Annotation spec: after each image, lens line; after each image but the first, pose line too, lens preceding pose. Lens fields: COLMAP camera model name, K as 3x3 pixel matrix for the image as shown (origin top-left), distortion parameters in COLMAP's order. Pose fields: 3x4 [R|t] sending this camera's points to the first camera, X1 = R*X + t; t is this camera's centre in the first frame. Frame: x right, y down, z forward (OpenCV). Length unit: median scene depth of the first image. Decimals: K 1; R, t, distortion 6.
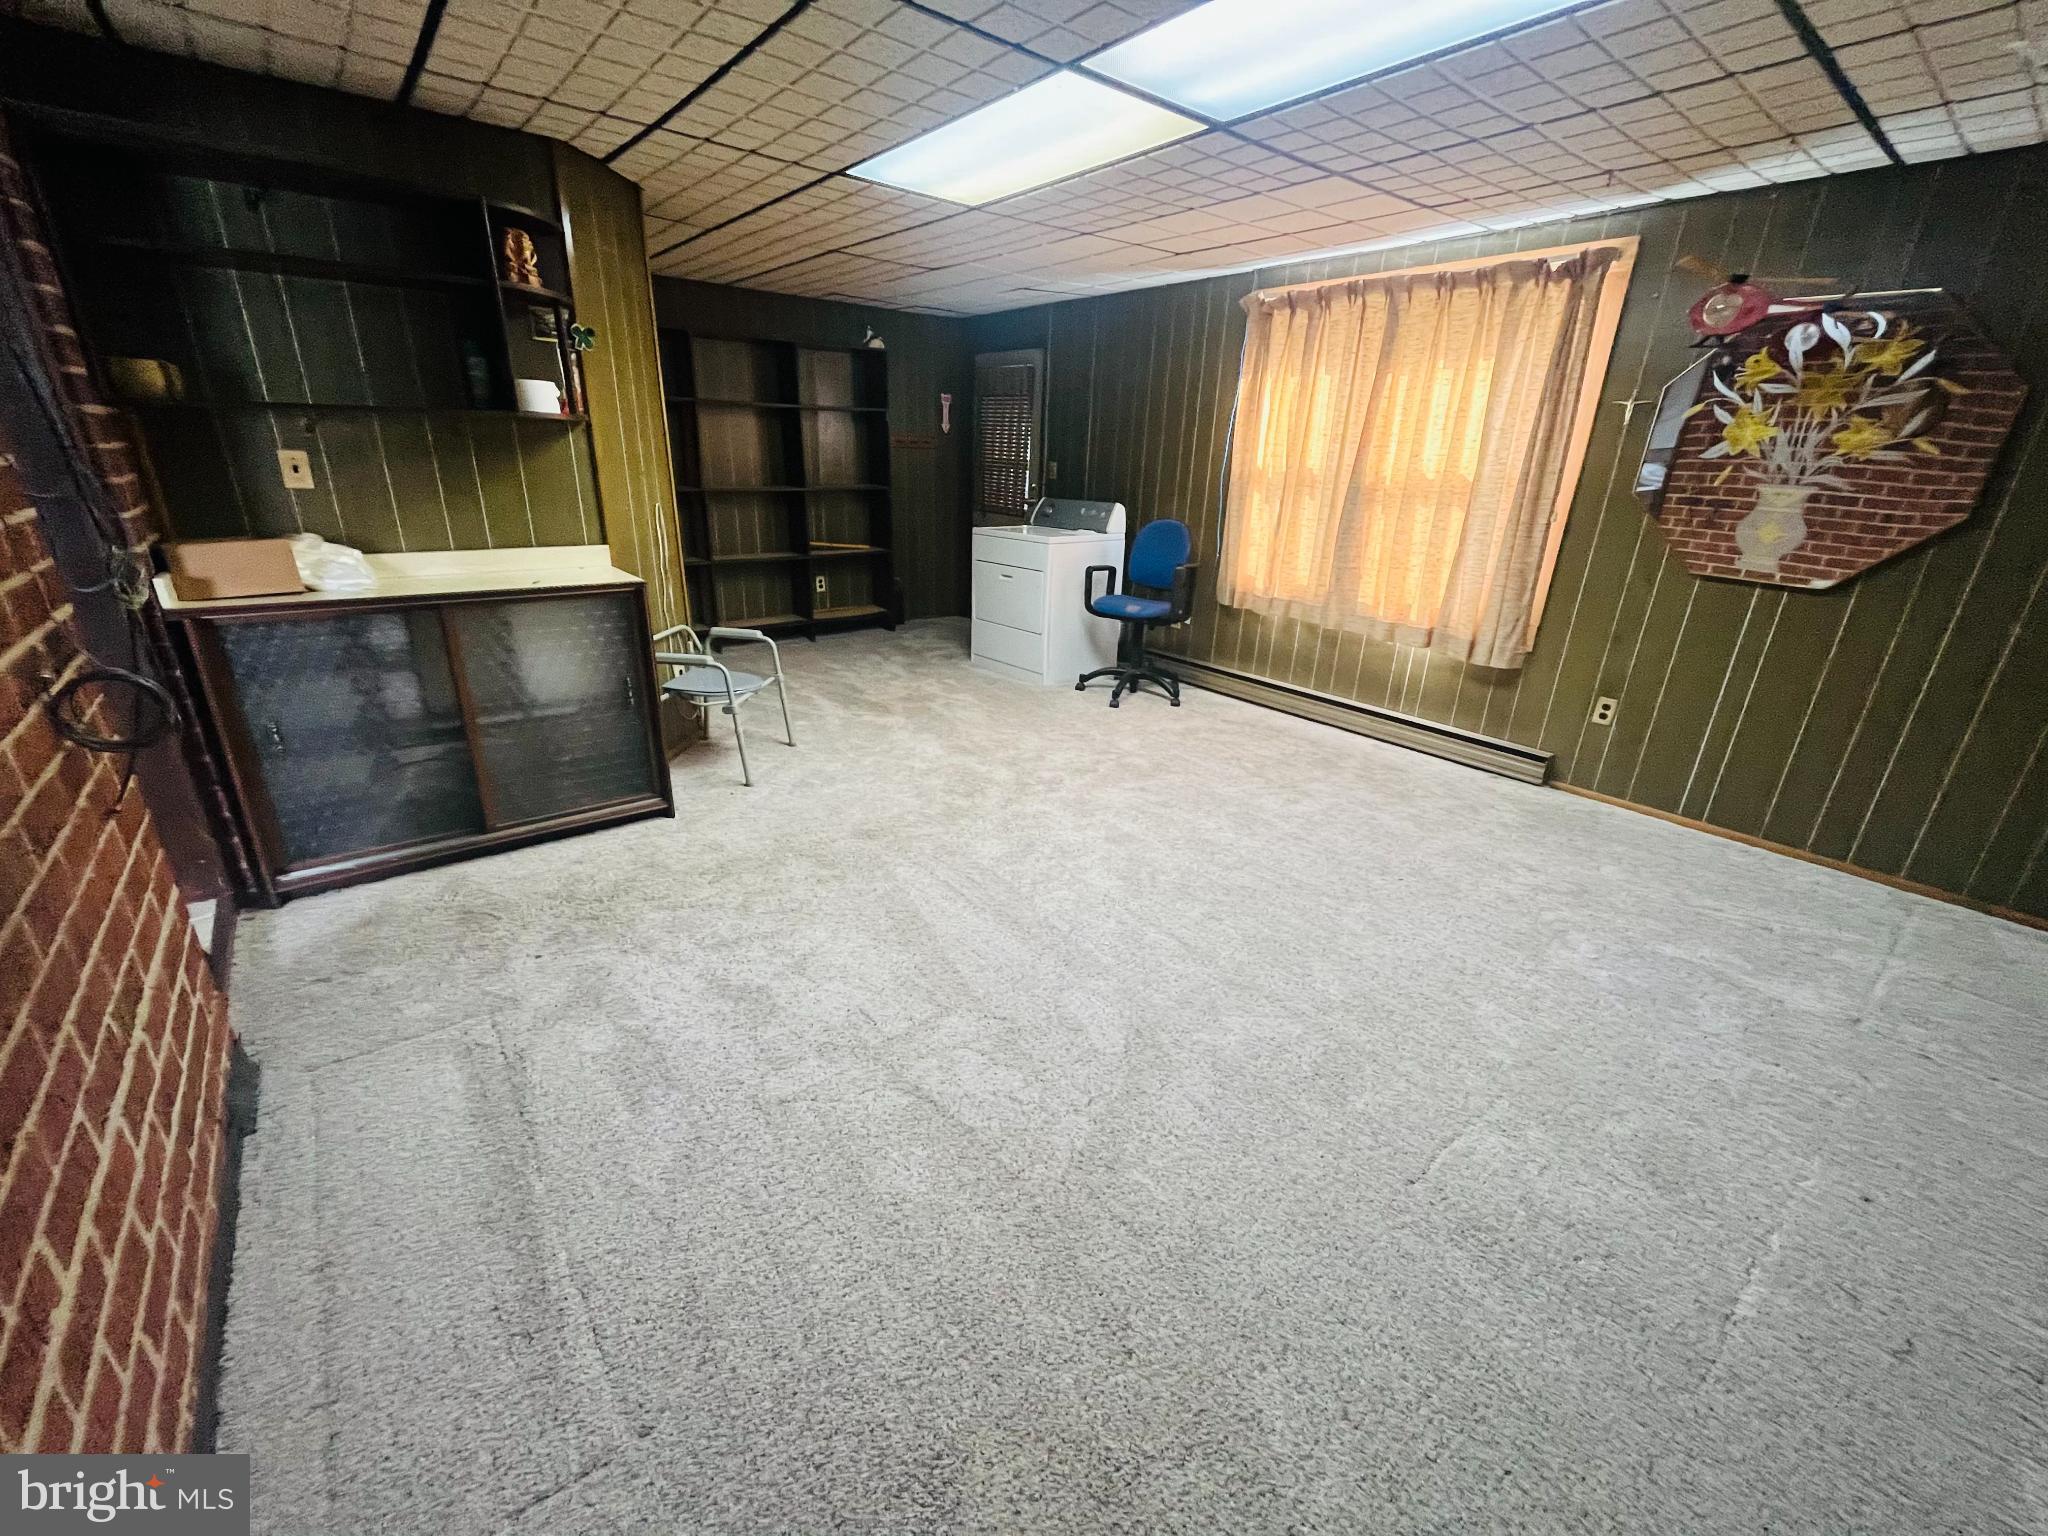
lens RADIAL K [[832.1, 0, 1018.5], [0, 832.1, 769.0], [0, 0, 1]] dist [0.000321, 0.000128]
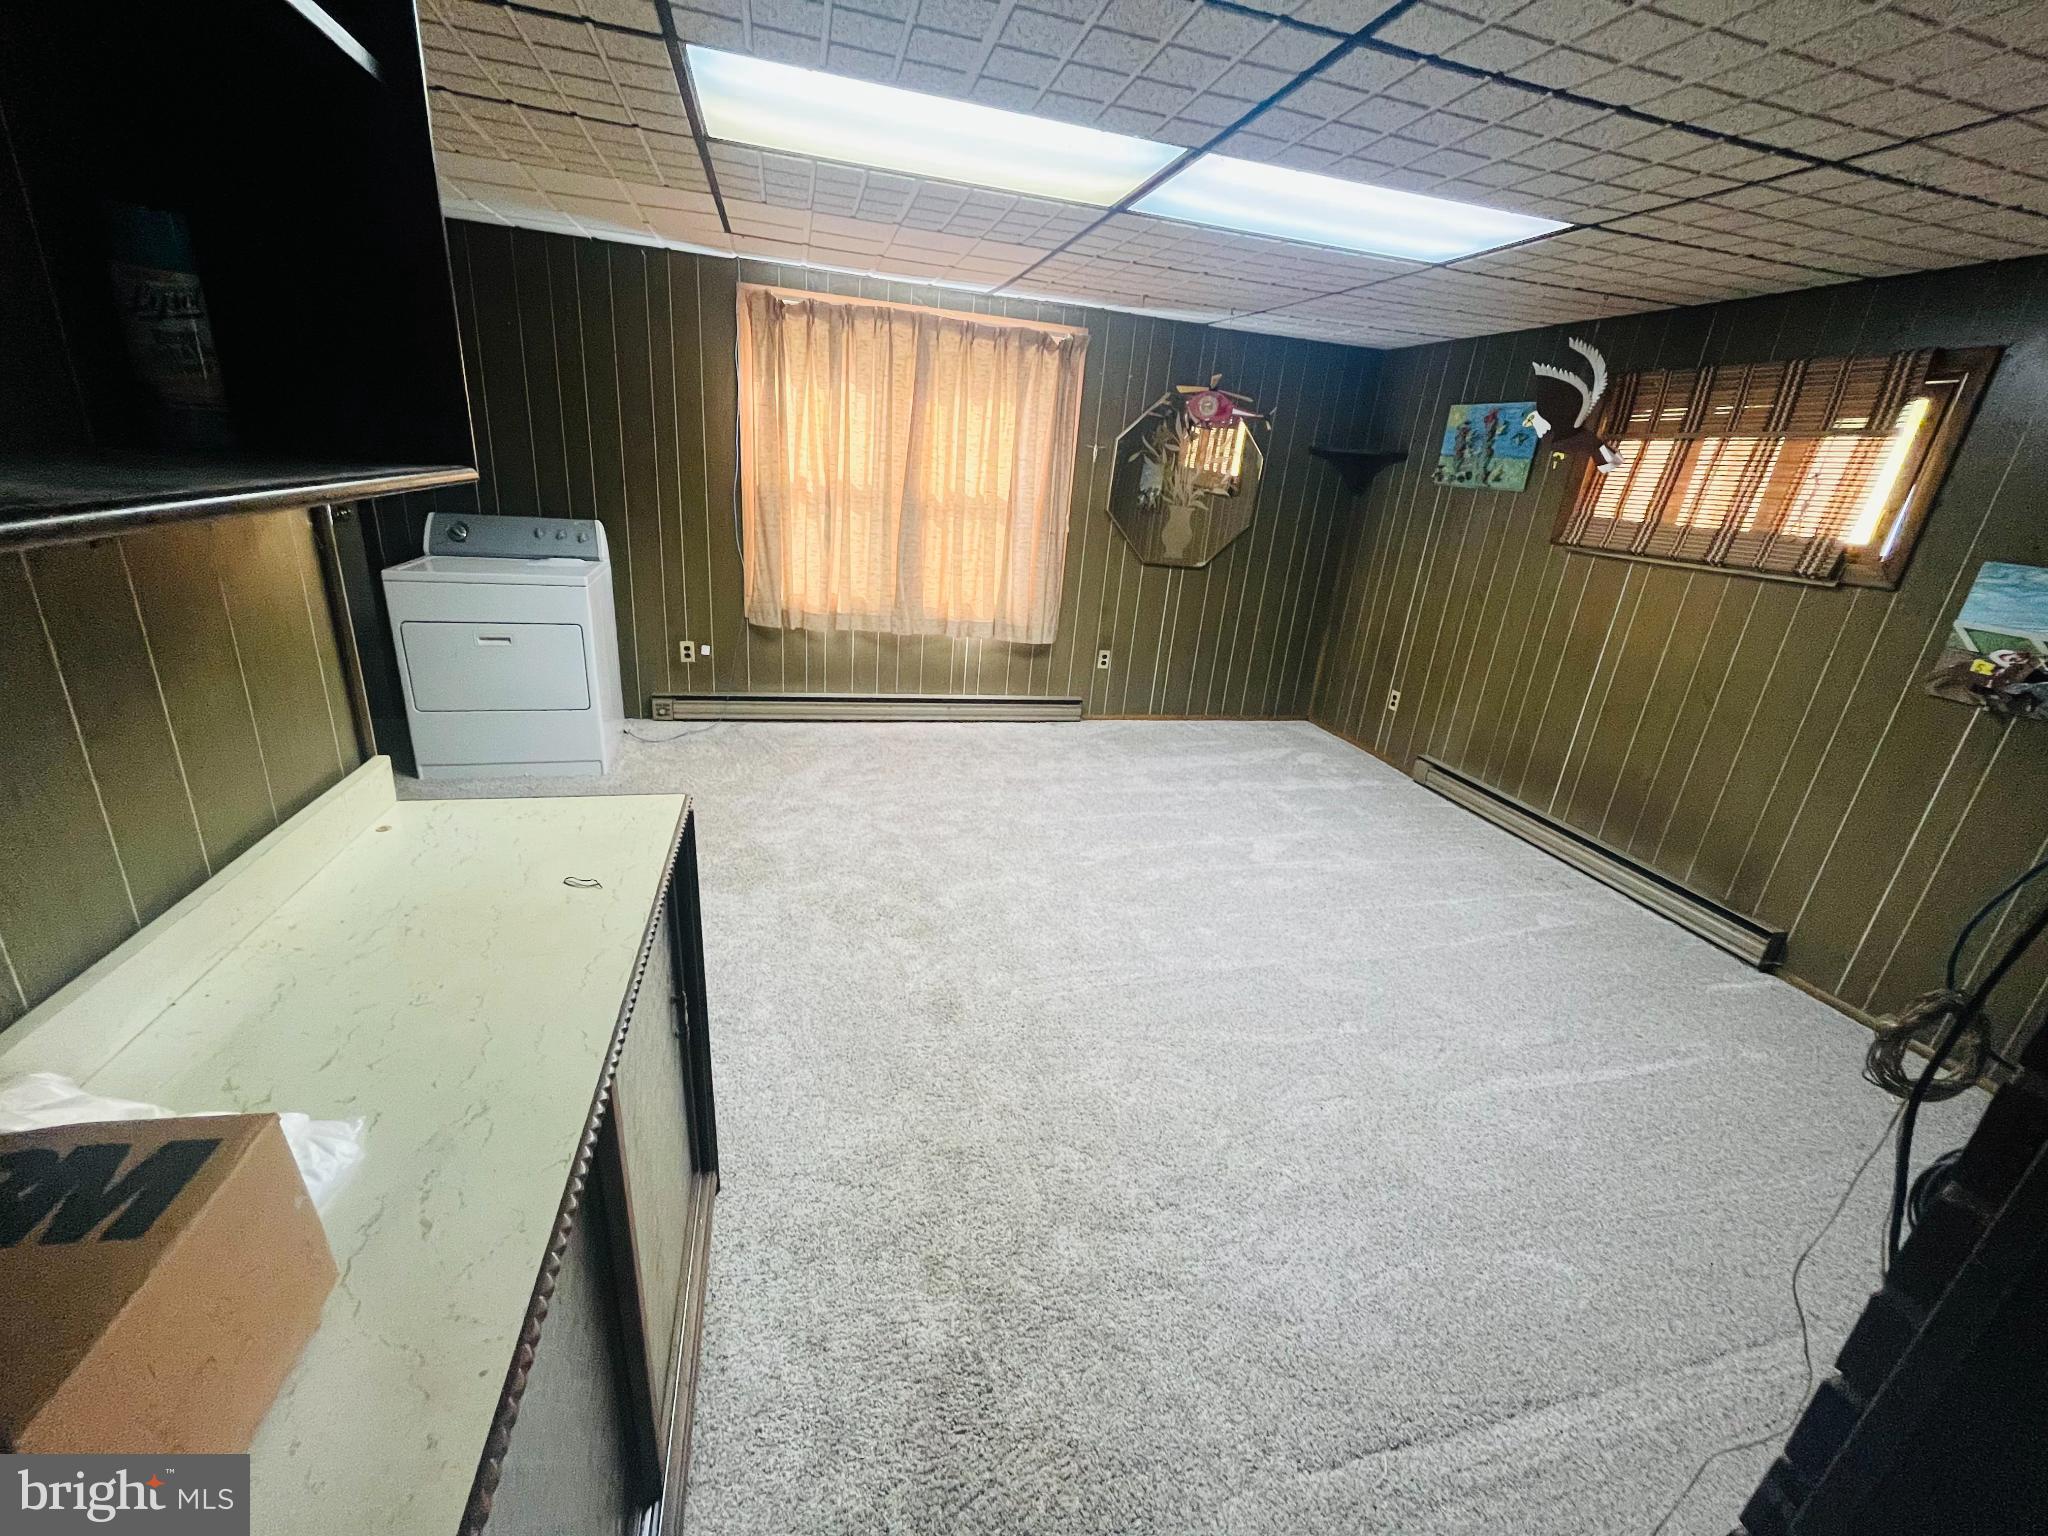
lens RADIAL K [[825.3, 0, 1024.0], [0, 825.3, 768.0], [0, 0, 1]] dist [0.000237, 0.000003]
pose [[0.401314, -0.315002, 0.860070, -0.589669], [0.260171, 0.939528, 0.222706, -0.226176], [-0.878213, 0.134391, 0.459000, 0.444313]]
